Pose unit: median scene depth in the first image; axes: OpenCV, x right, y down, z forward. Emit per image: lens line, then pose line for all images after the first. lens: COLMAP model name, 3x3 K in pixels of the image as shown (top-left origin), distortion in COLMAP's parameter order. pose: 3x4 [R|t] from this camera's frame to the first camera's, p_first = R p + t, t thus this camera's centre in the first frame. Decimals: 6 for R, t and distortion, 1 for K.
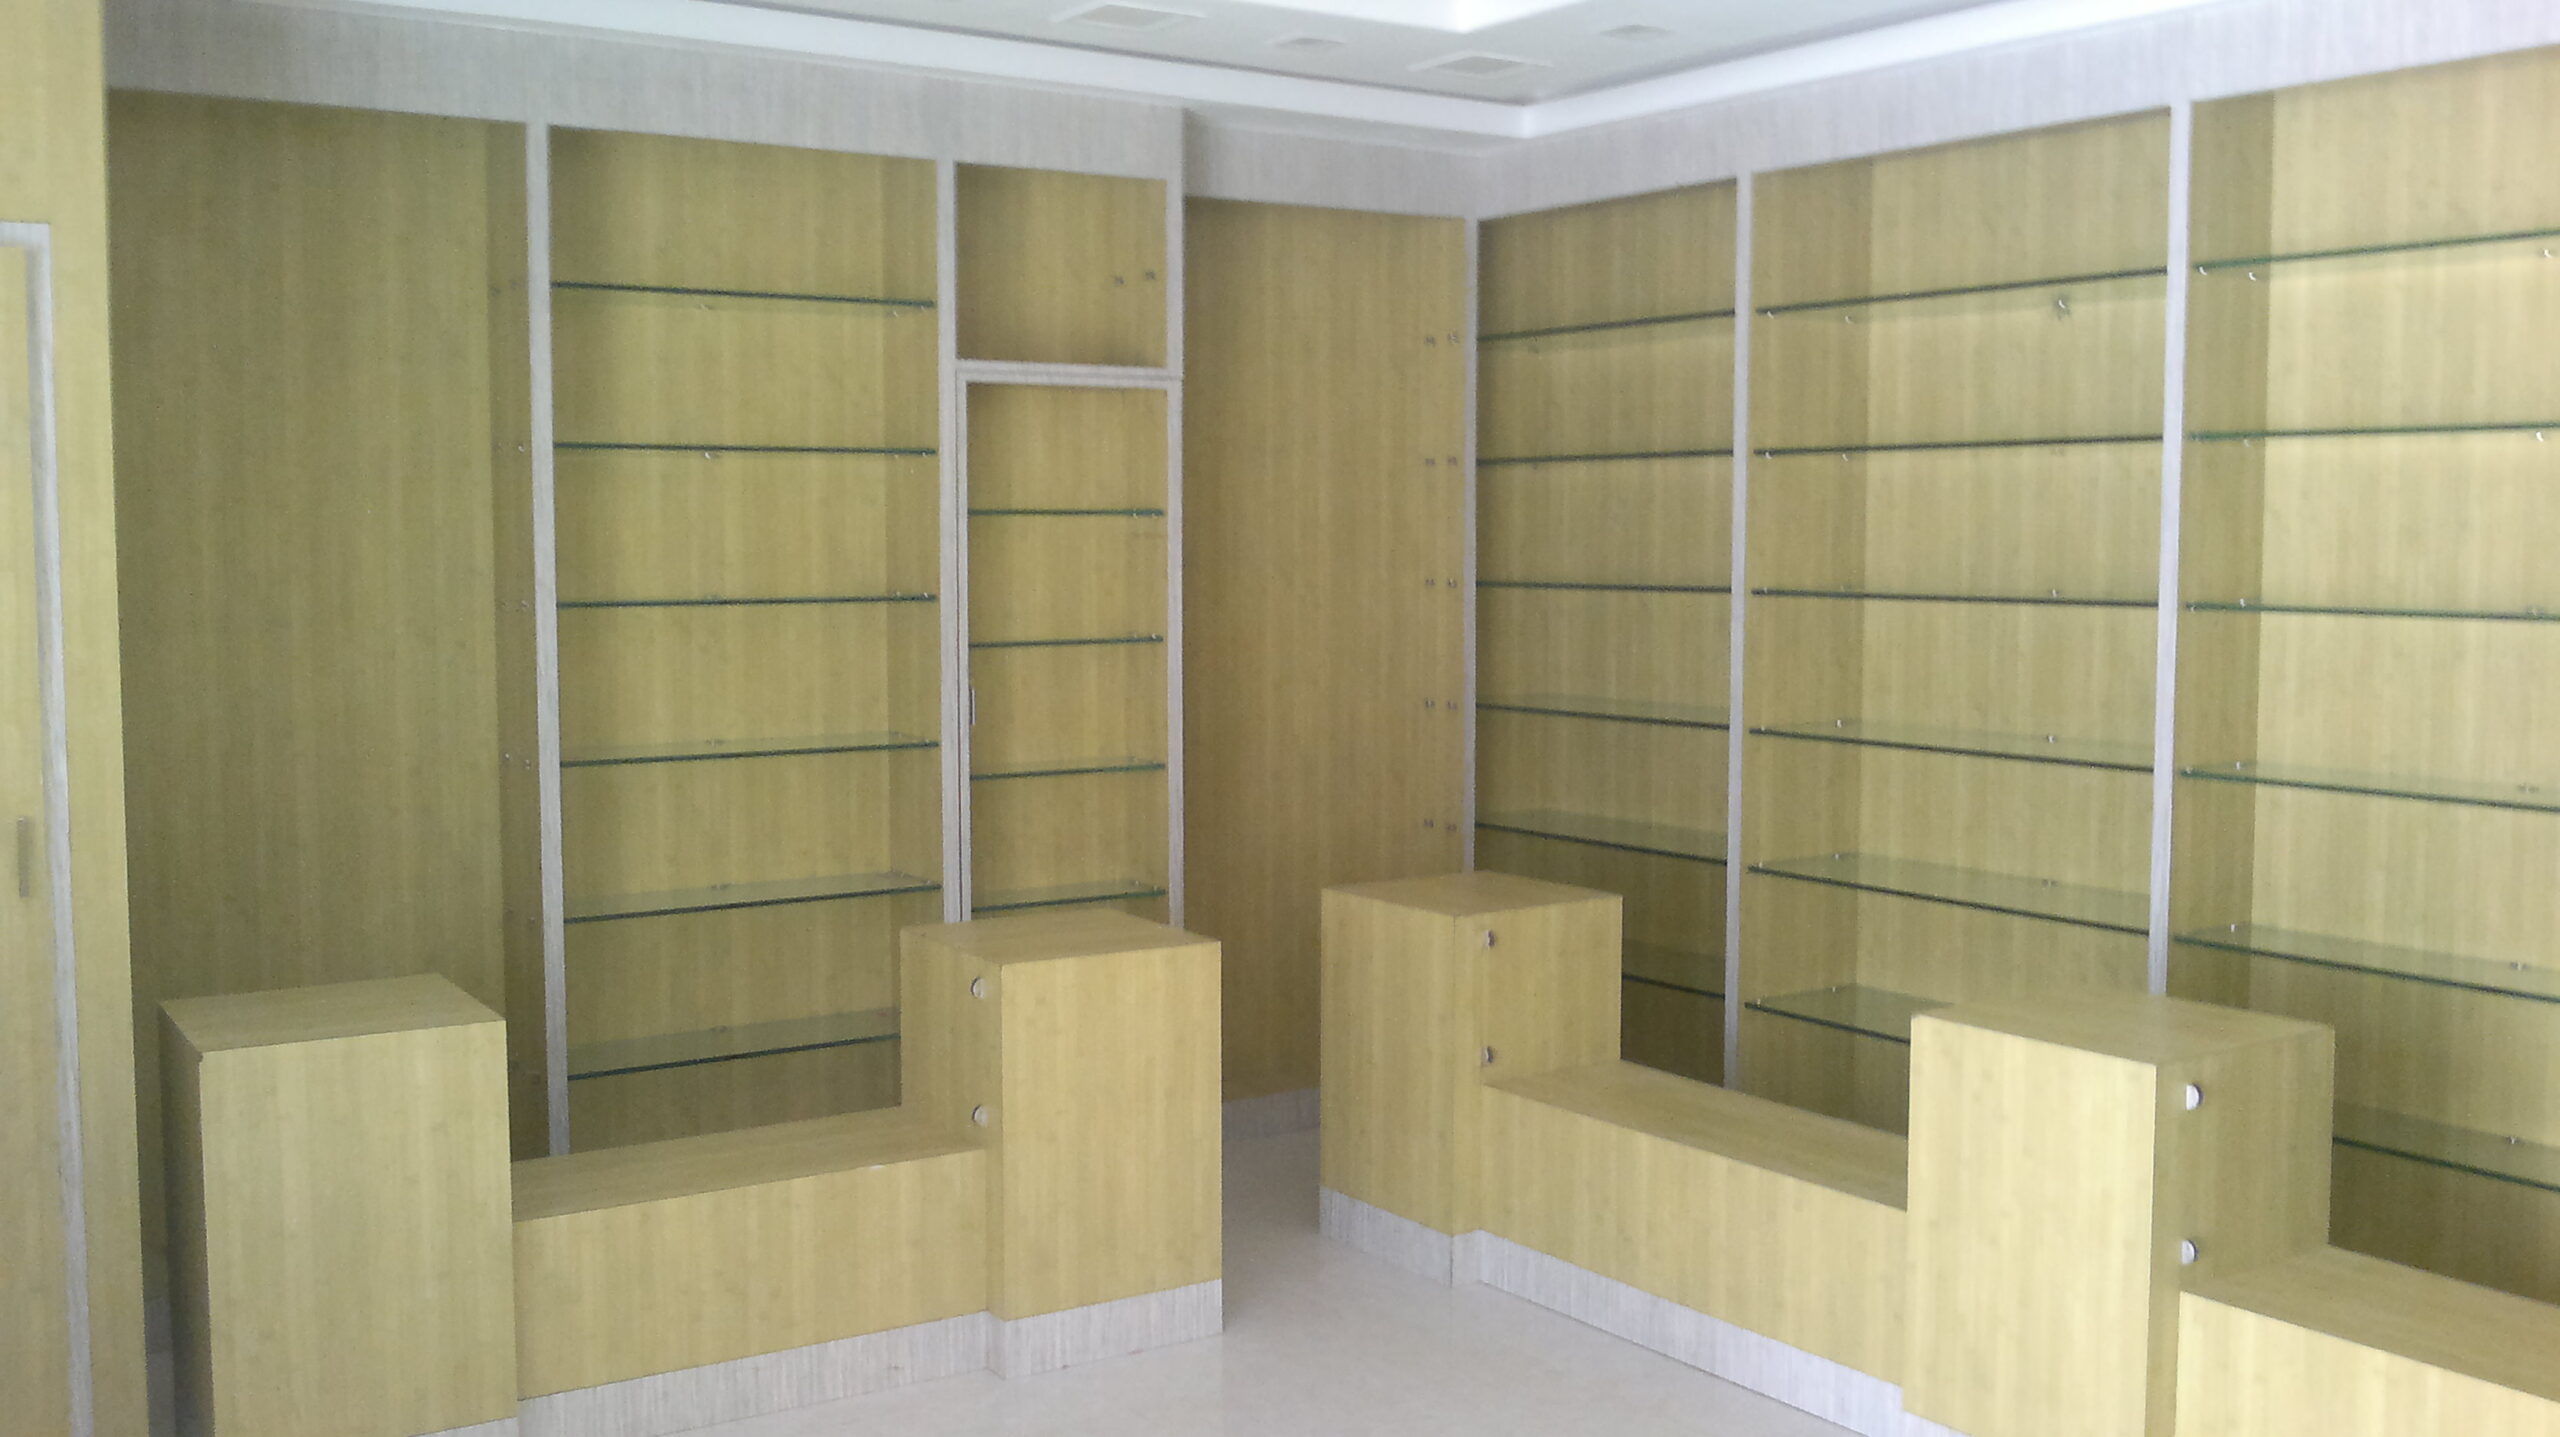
lens RADIAL K [[2456.1, 0, 1251.9], [0, 2456.1, 716.6], [0, 0, 1]] dist [0.047206, -0.118834]
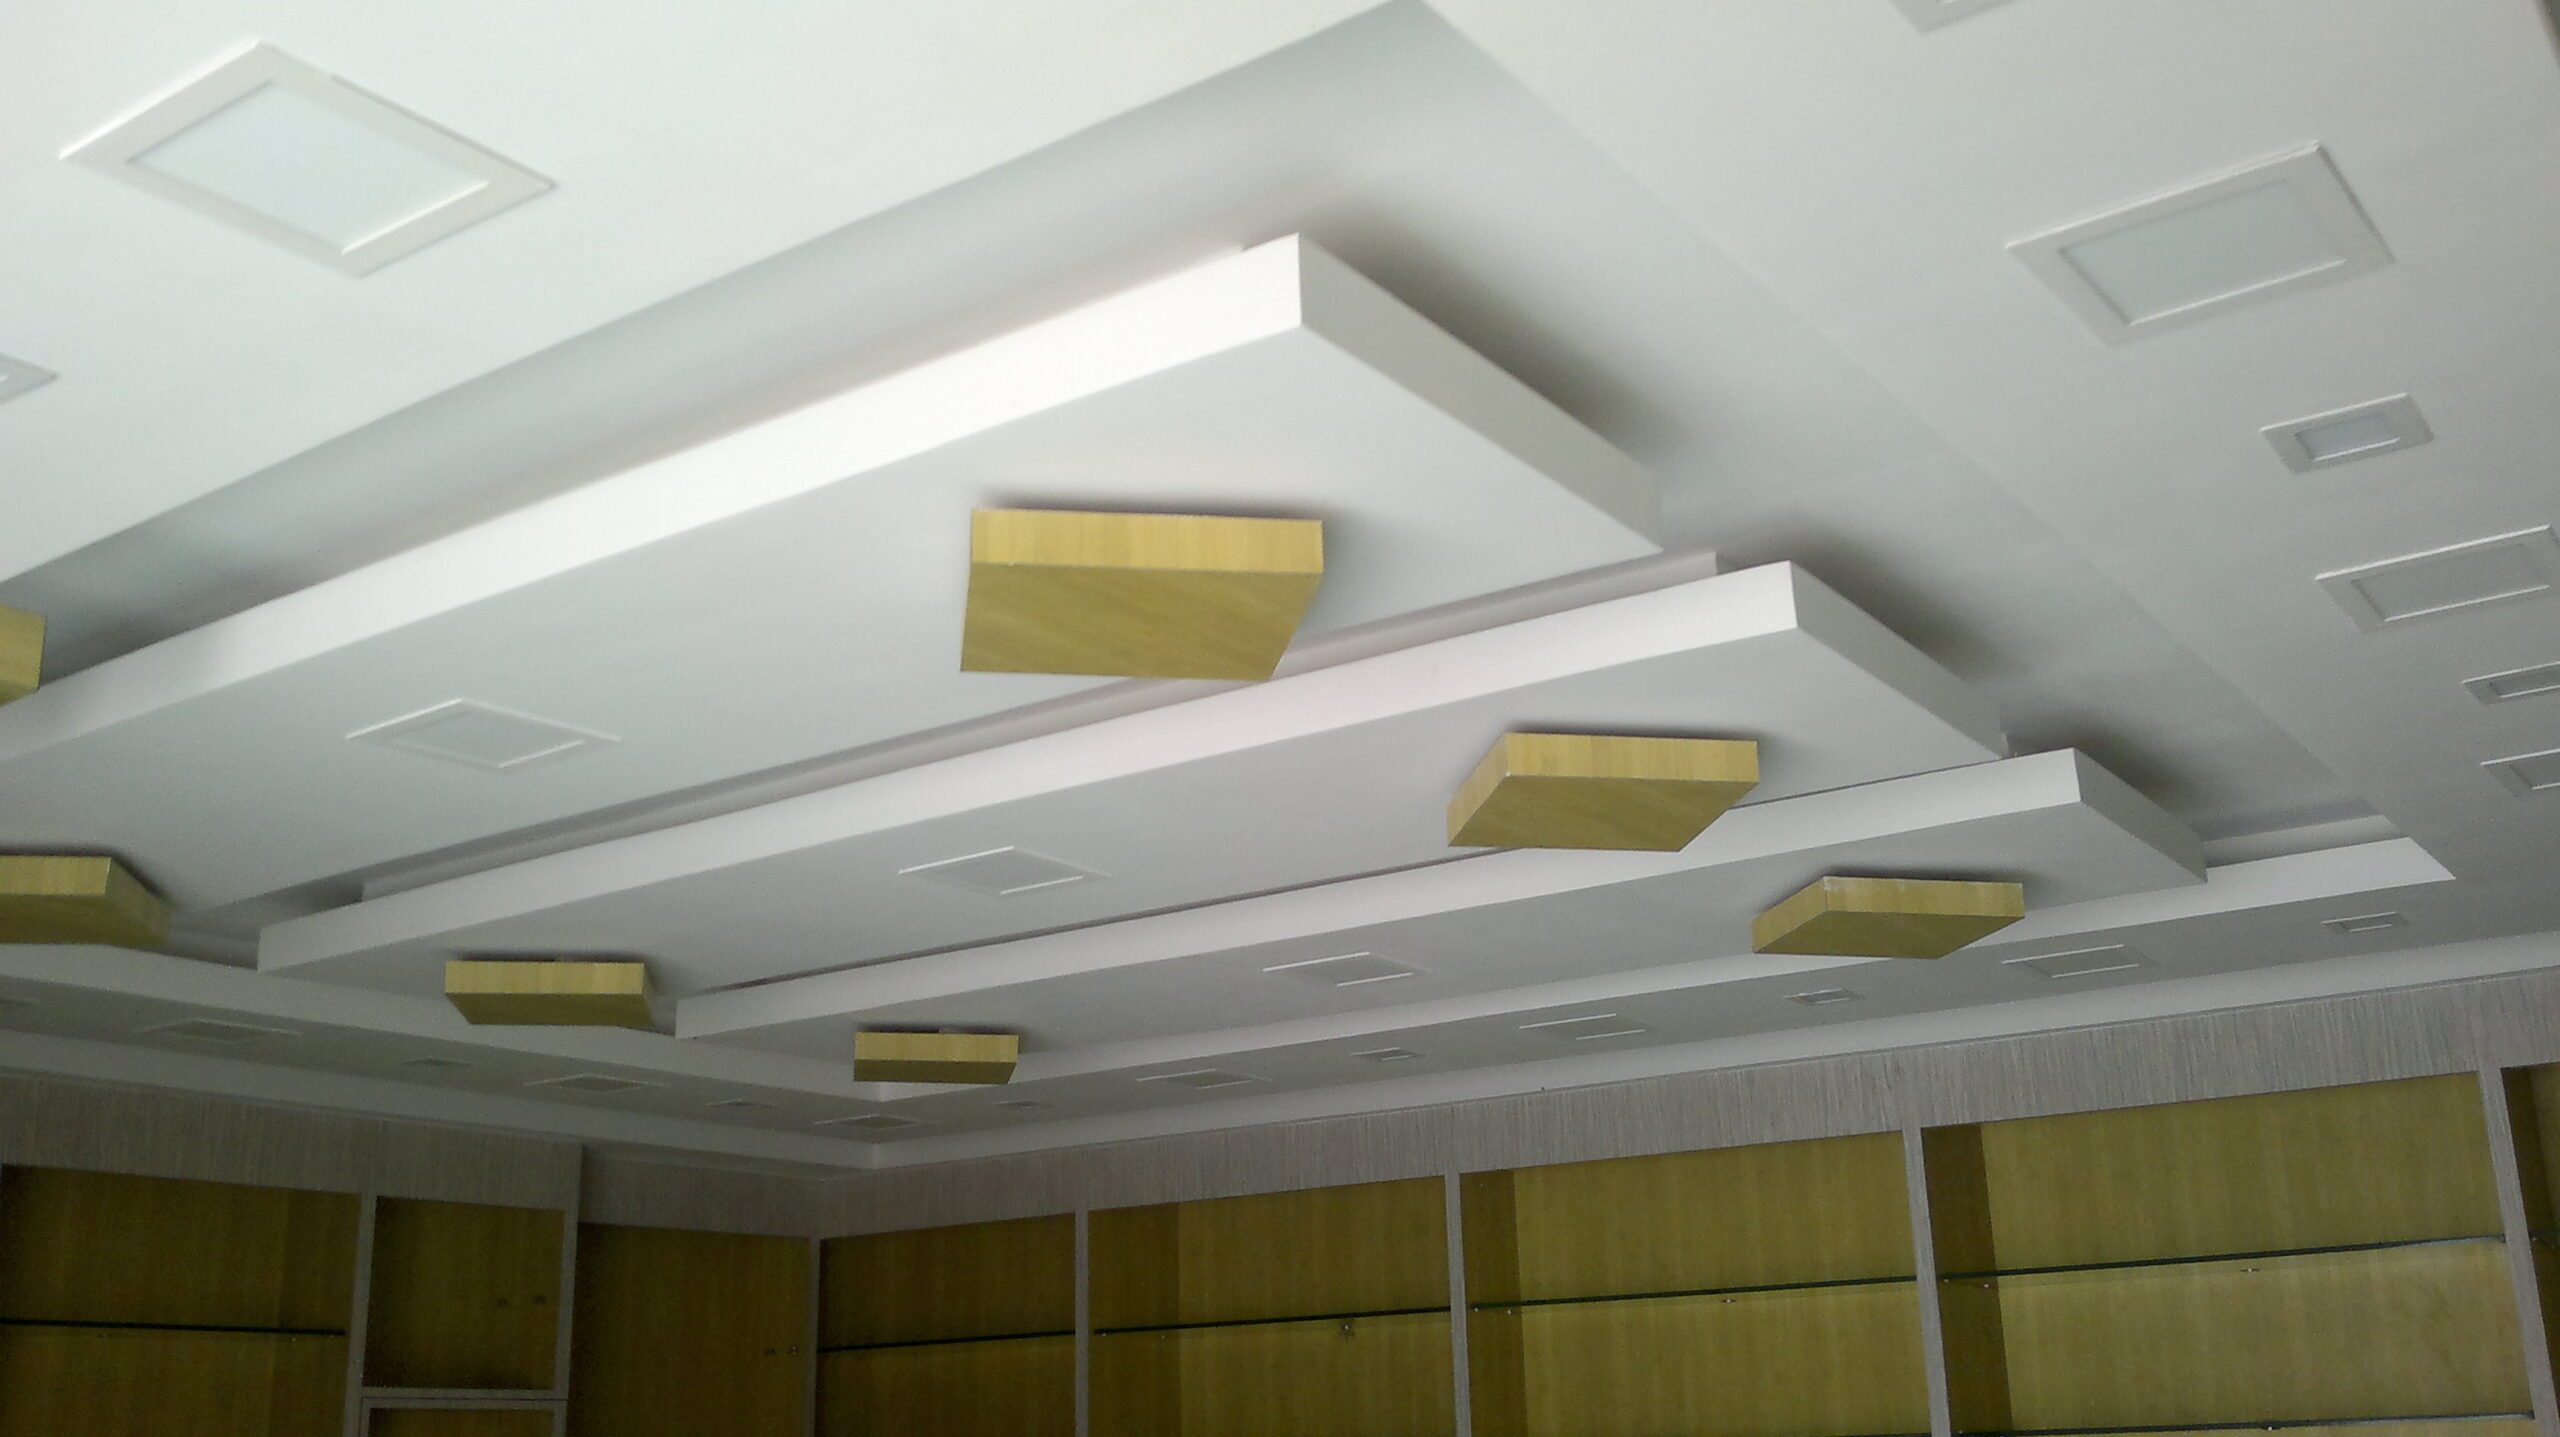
lens RADIAL K [[2417.3, 0, 1280.0], [0, 2417.3, 718.5], [0, 0, 1]] dist [0.037886, -0.144565]
pose [[0.932976, 0.081520, 0.350586, -0.137623], [0.055989, 0.929291, -0.365080, -0.013389], [-0.355558, 0.360240, 0.862442, -0.111310]]
